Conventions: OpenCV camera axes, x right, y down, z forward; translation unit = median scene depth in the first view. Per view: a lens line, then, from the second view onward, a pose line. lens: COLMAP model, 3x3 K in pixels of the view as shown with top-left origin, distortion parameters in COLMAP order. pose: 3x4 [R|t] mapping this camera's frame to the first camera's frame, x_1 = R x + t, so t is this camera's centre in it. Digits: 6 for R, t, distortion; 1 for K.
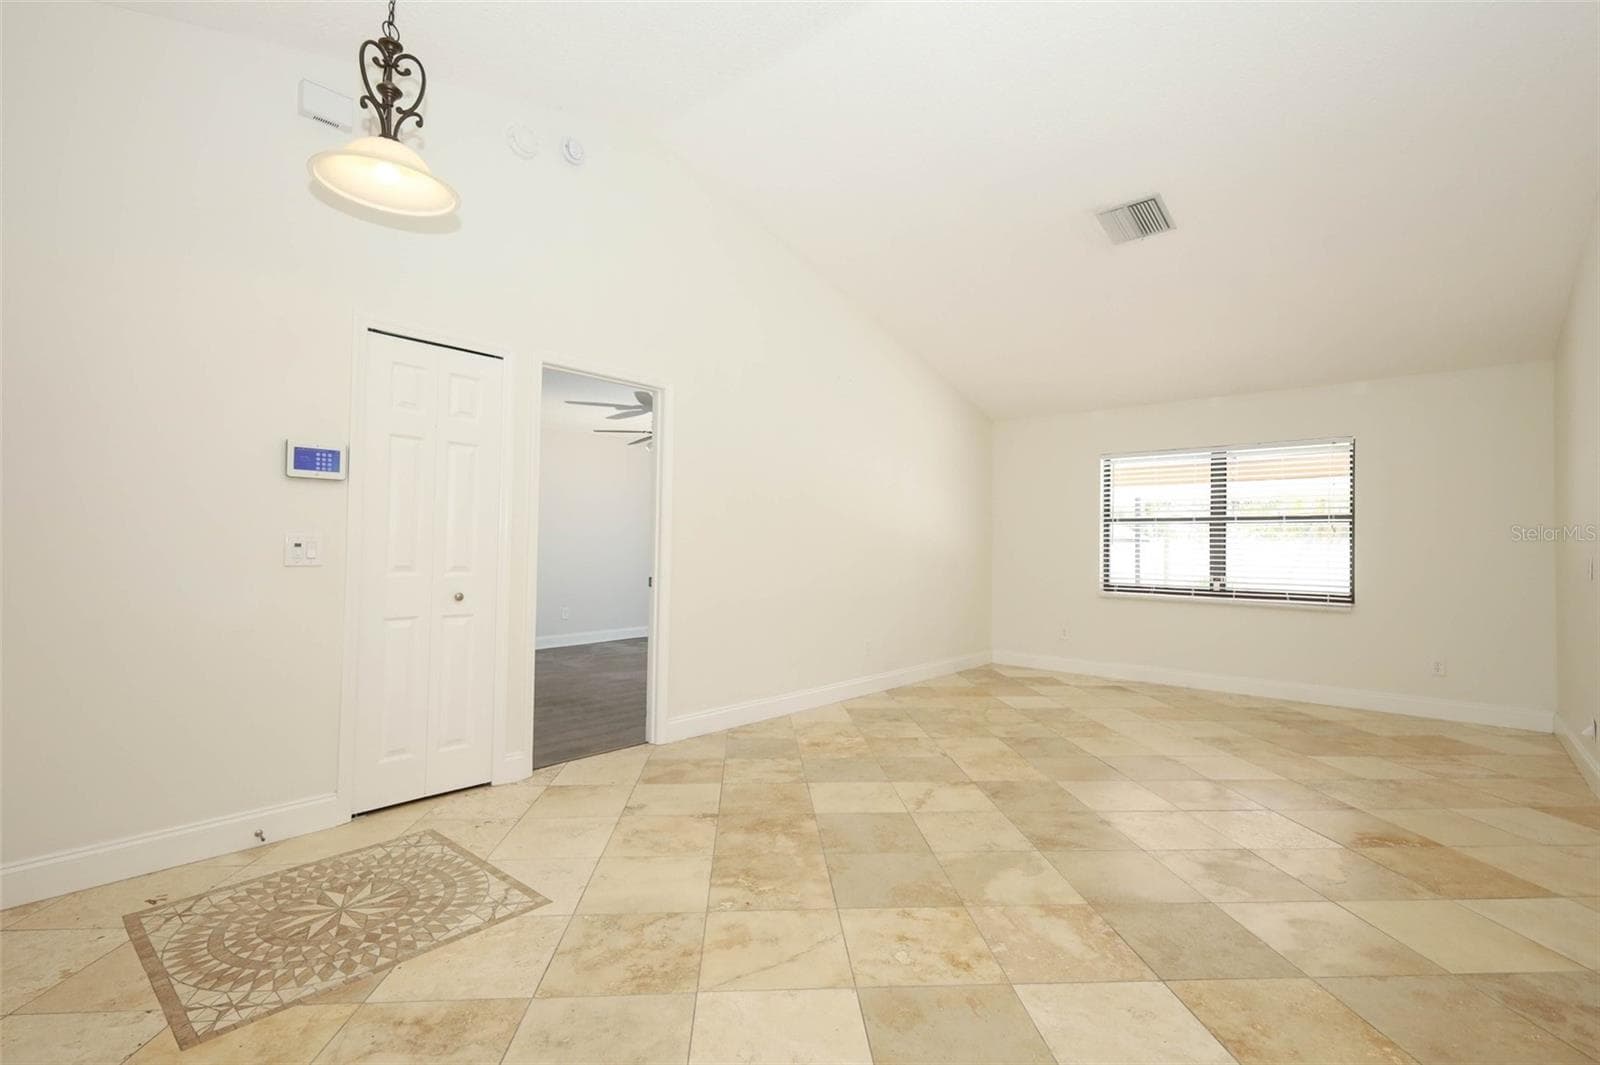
lens RADIAL K [[717.5, 0, 798.3], [0, 717.5, 531.3], [0, 0, 1]] dist [0.002403, 0.000078]
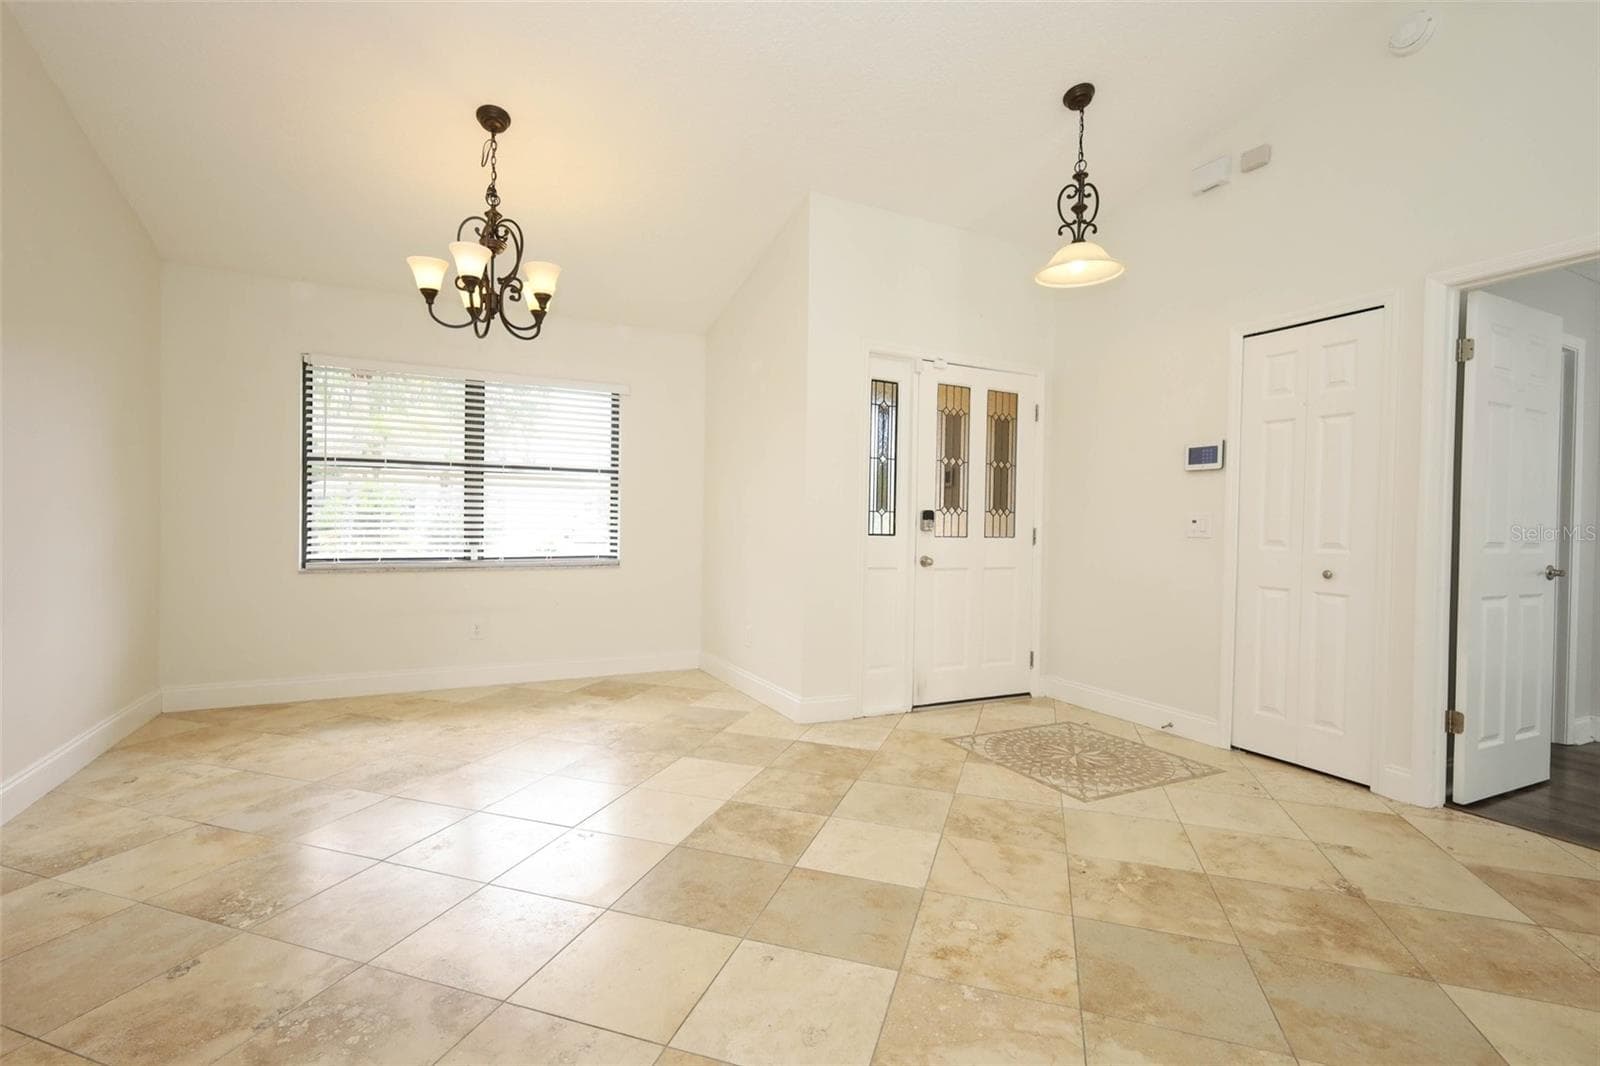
lens RADIAL K [[717.5, 0, 798.3], [0, 717.5, 531.8], [0, 0, 1]] dist [0.002403, 0.000078]
pose [[-0.377364, -0.005353, -0.926050, 0.982487], [0.000777, 0.999981, -0.006097, 0.055504], [0.926065, -0.003020, -0.377352, 0.999897]]
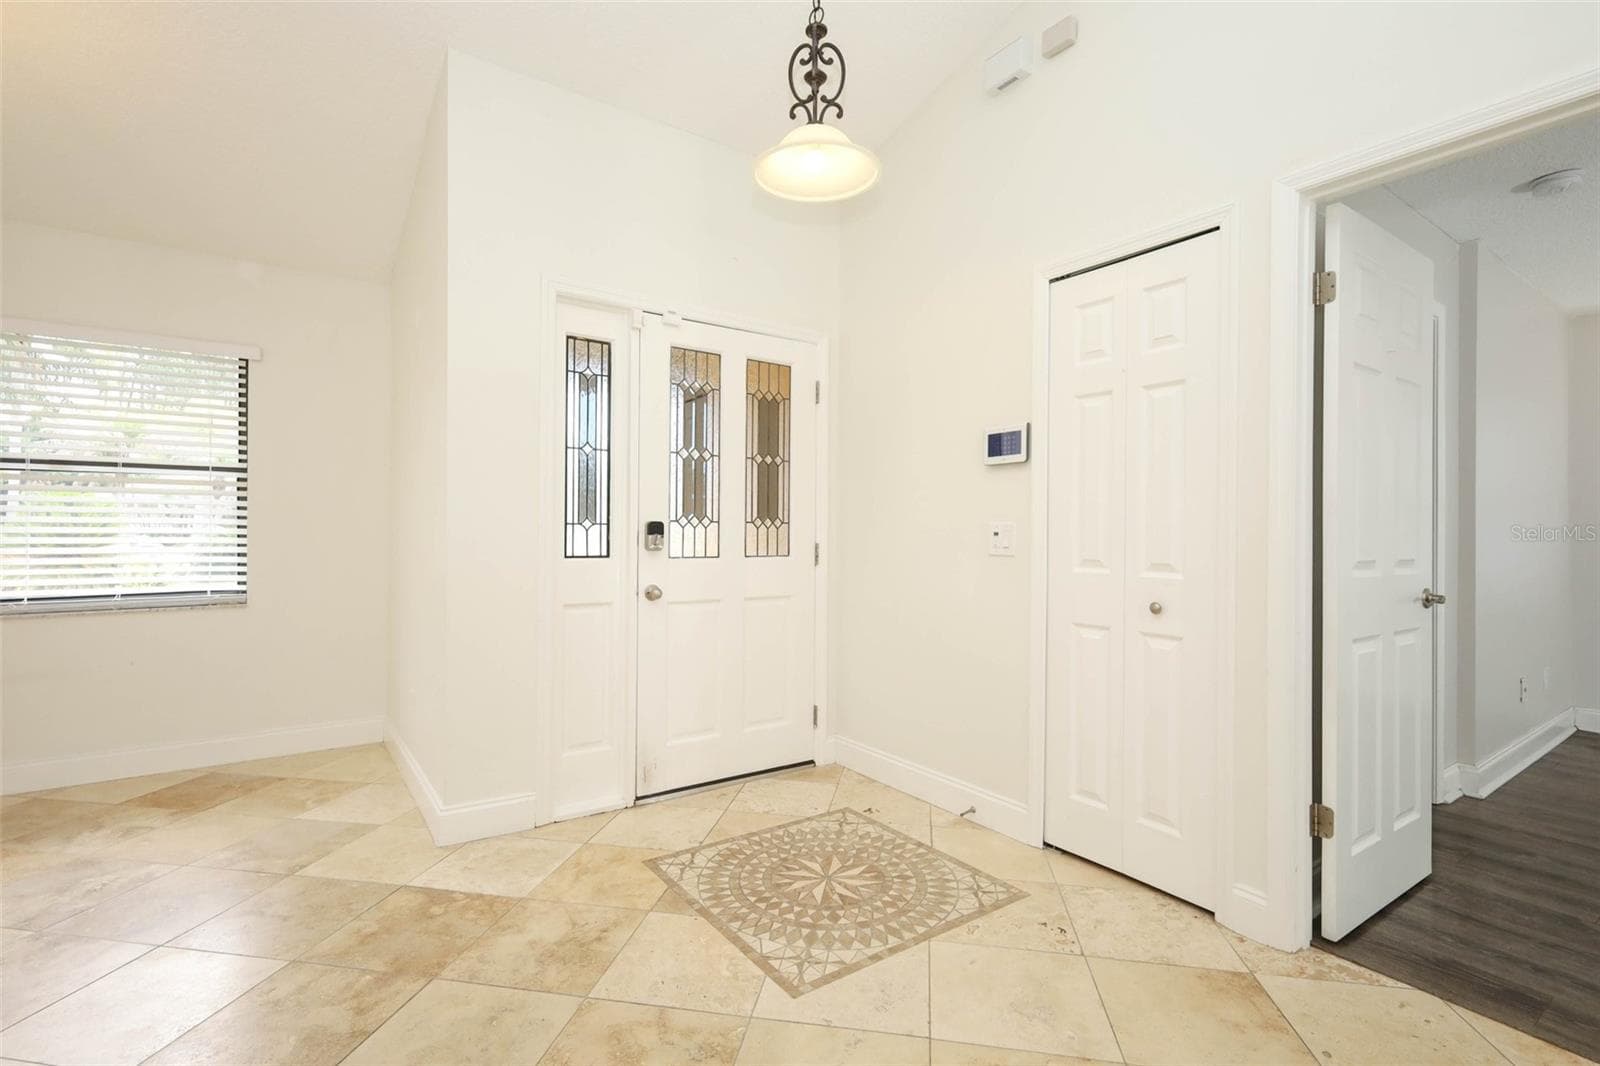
lens RADIAL K [[734.4, 0, 800.0], [0, 734.4, 533.0], [0, 0, 1]] dist [0.002644, 0.000036]
pose [[-0.235236, -0.011307, -0.971872, 0.412834], [0.015187, 0.999767, -0.015308, 0.035472], [0.971820, -0.018361, -0.235010, 1.185166]]
